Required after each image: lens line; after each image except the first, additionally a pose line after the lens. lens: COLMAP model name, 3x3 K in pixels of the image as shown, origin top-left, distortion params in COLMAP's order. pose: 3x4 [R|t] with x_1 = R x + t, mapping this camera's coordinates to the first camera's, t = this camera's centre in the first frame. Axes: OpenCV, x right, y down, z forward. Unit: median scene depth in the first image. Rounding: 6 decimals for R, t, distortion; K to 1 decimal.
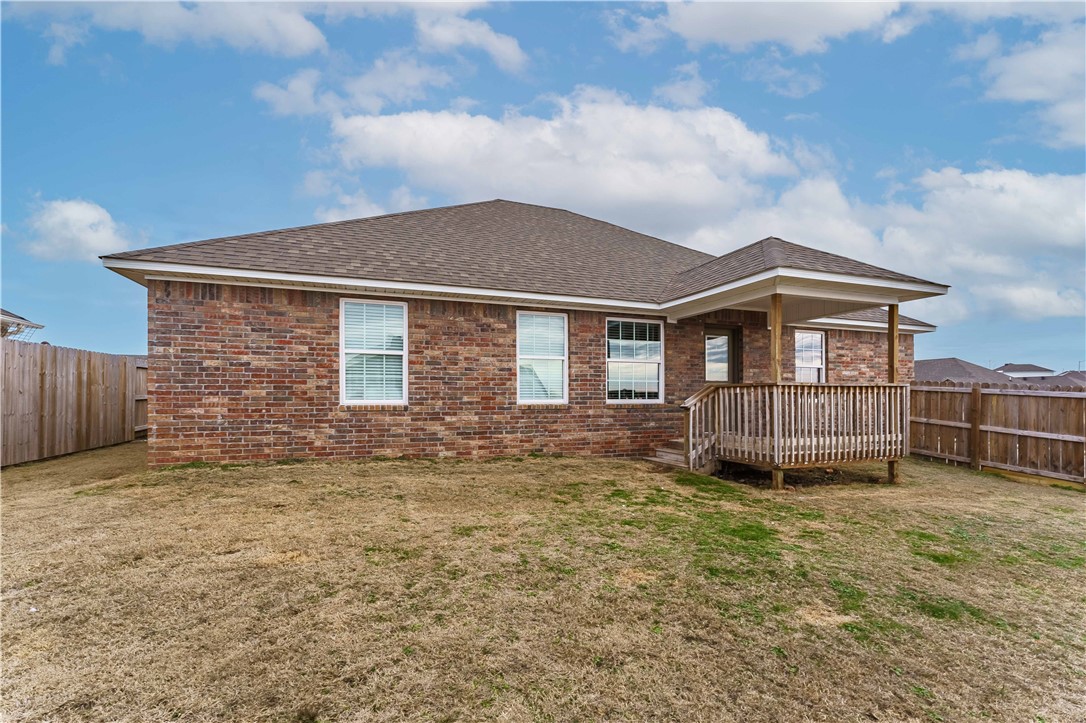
lens RADIAL K [[452.5, 0, 578.4], [0, 452.5, 372.5], [0, 0, 1]] dist [-0.000577, -0.000705]
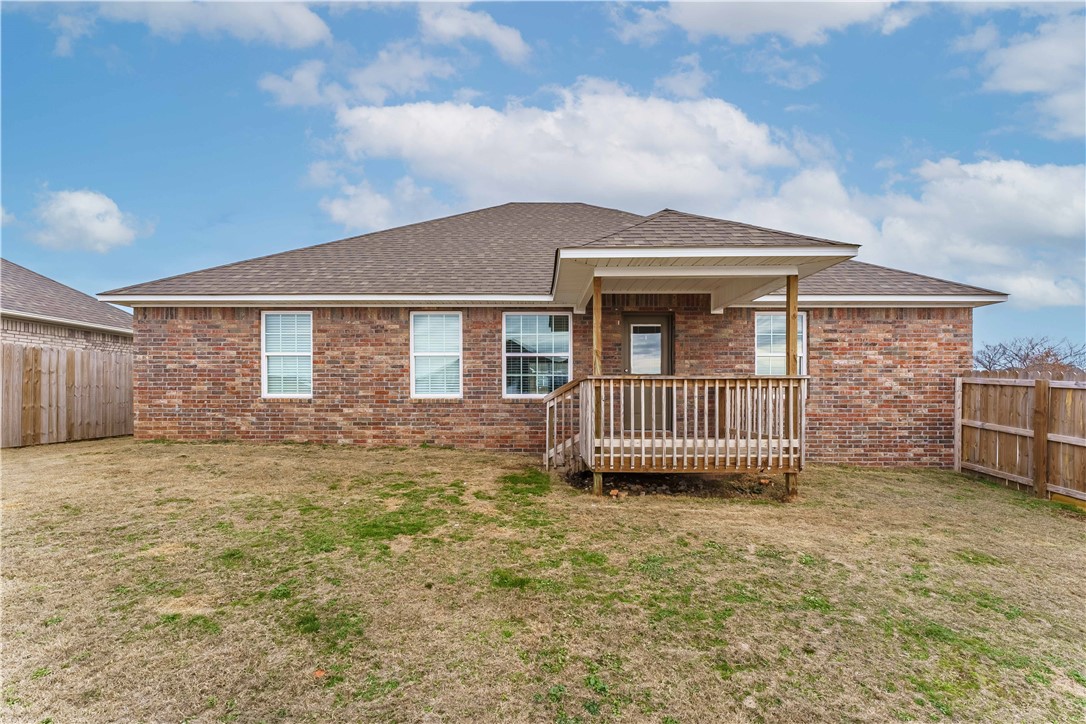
lens RADIAL K [[452.5, 0, 545.6], [0, 452.5, 367.7], [0, 0, 1]] dist [-0.000577, -0.000705]
pose [[0.935423, -0.016295, -0.353156, 0.584762], [0.017608, 0.999845, 0.000506, 0.002582], [0.353093, -0.006692, 0.935564, 0.109327]]
